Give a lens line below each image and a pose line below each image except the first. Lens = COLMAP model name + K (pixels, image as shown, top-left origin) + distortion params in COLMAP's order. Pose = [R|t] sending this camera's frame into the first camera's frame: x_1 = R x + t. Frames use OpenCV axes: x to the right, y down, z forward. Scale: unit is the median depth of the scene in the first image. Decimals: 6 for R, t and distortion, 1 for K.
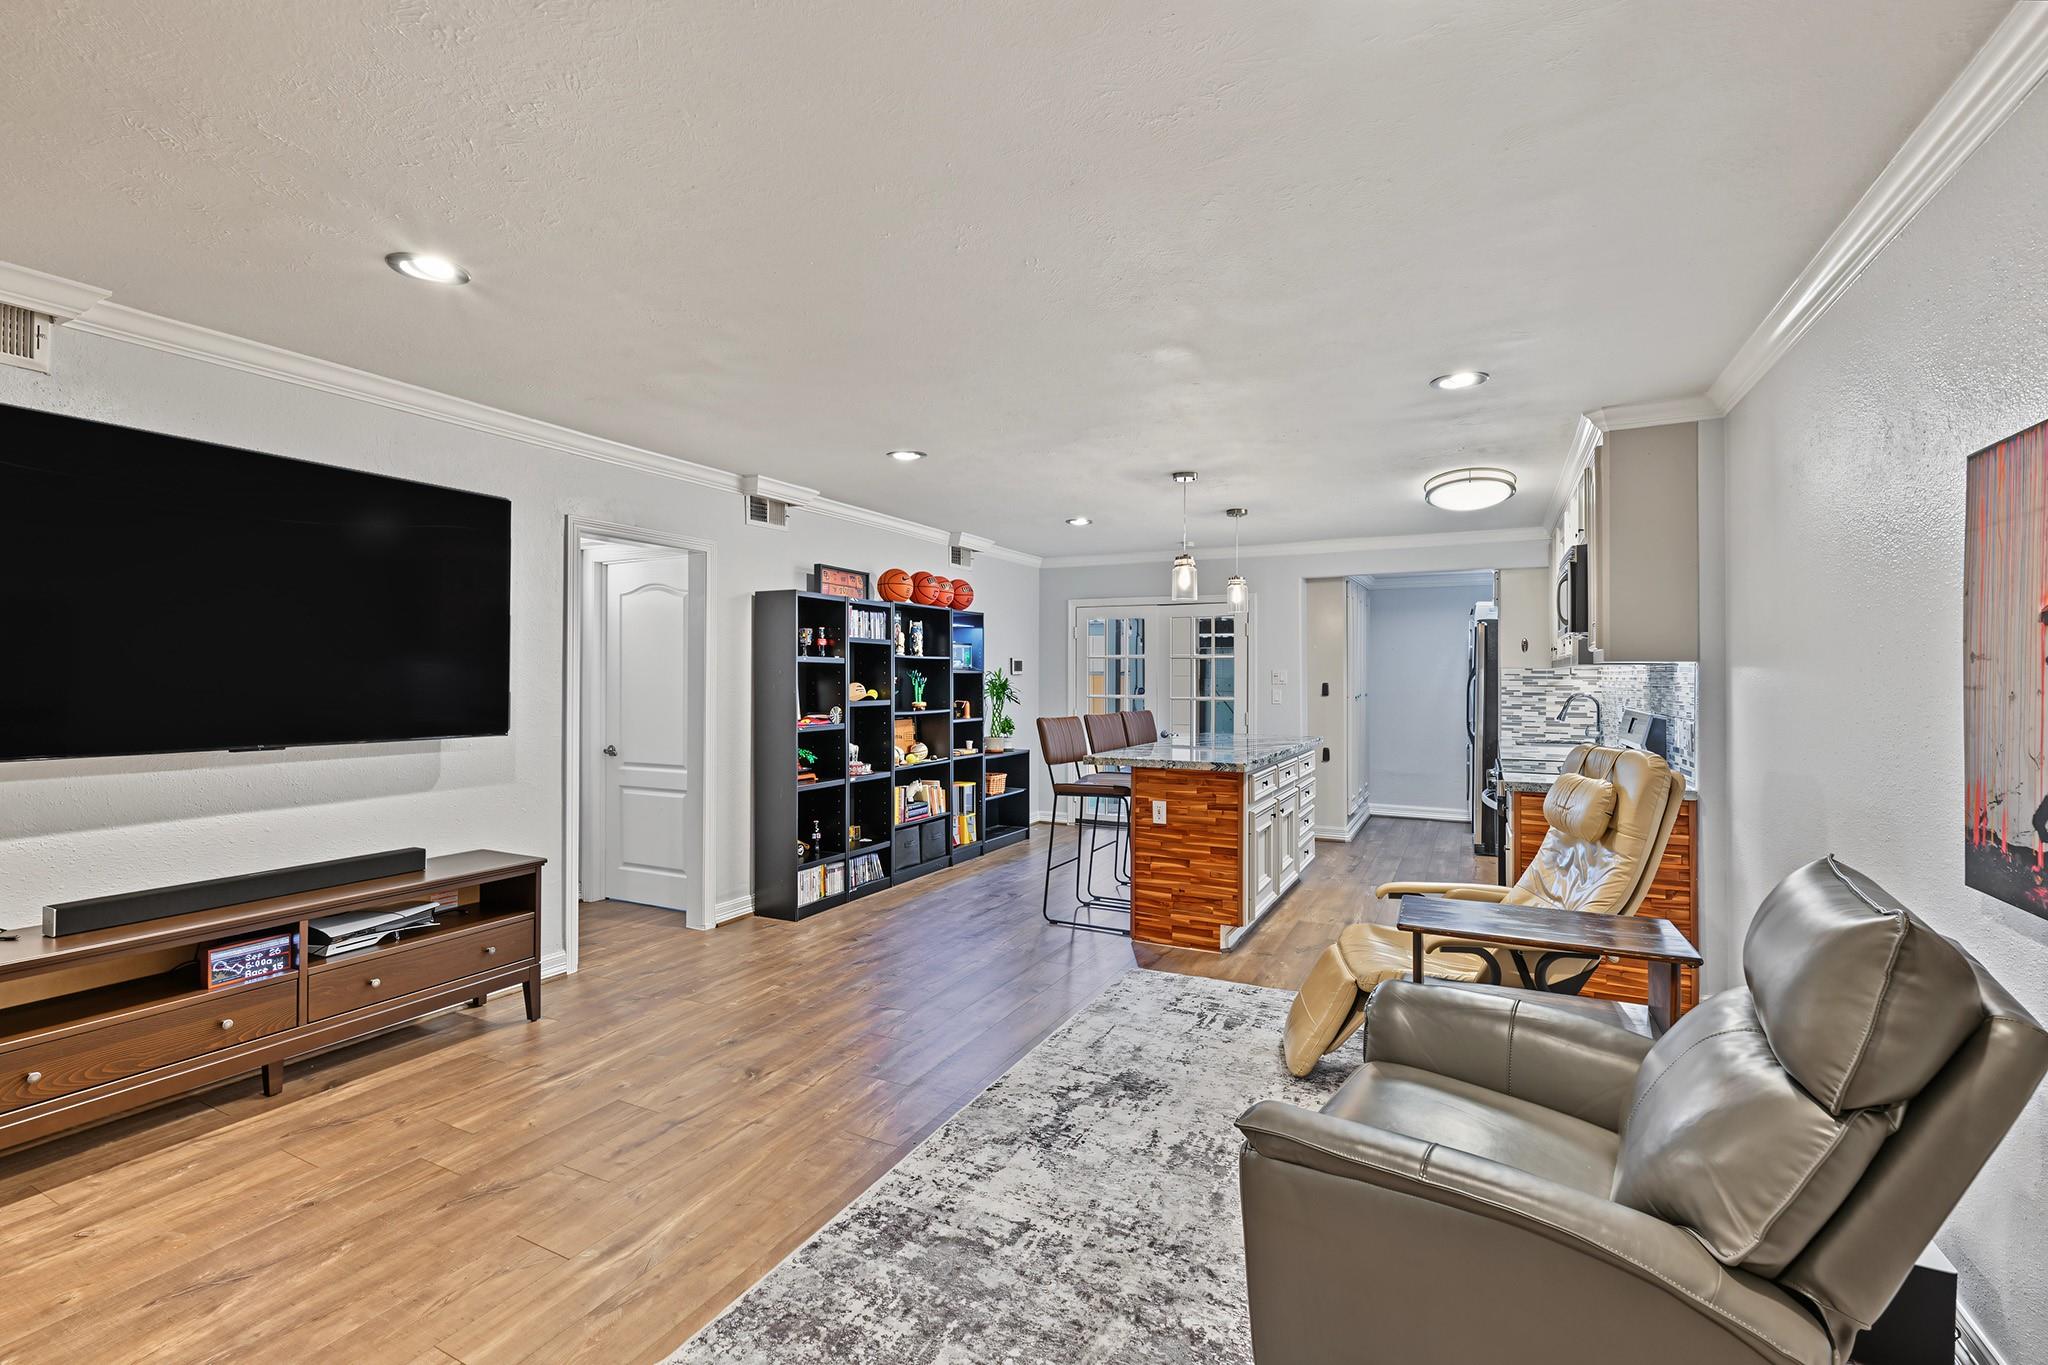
lens RADIAL K [[893.8, 0, 1020.2], [0, 893.8, 678.7], [0, 0, 1]] dist [0.001341, -0.000017]
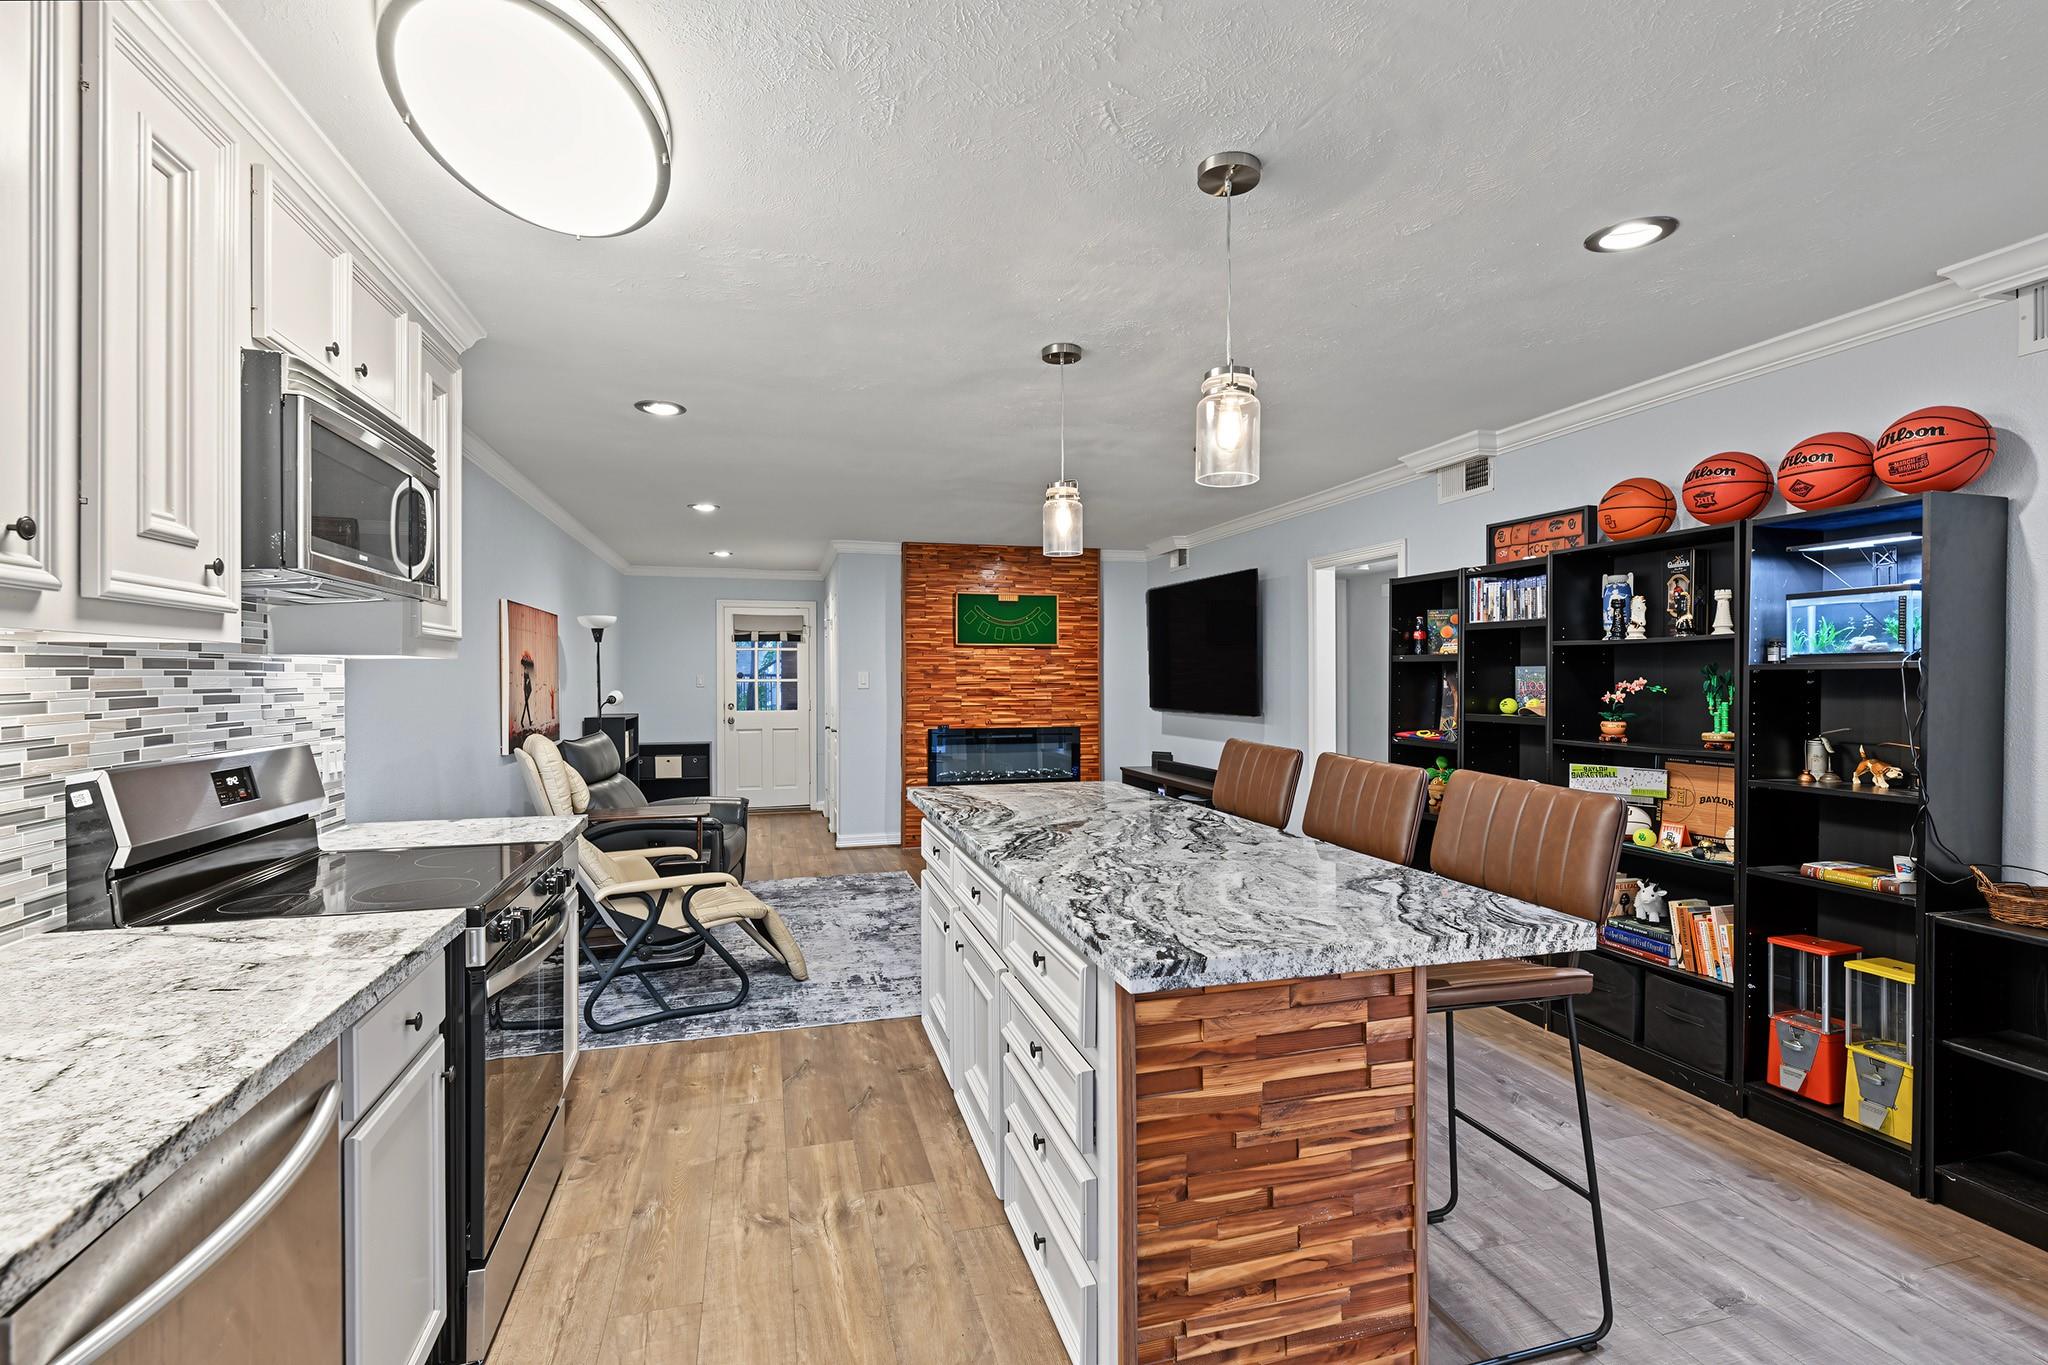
lens RADIAL K [[924.5, 0, 1024.8], [0, 924.5, 680.5], [0, 0, 1]] dist [0.000396, 0.001532]
pose [[-0.732063, 0.000566, -0.681237, 1.015920], [-0.000840, 0.999998, 0.001733, -0.002740], [0.681237, 0.001841, -0.732061, 2.308059]]
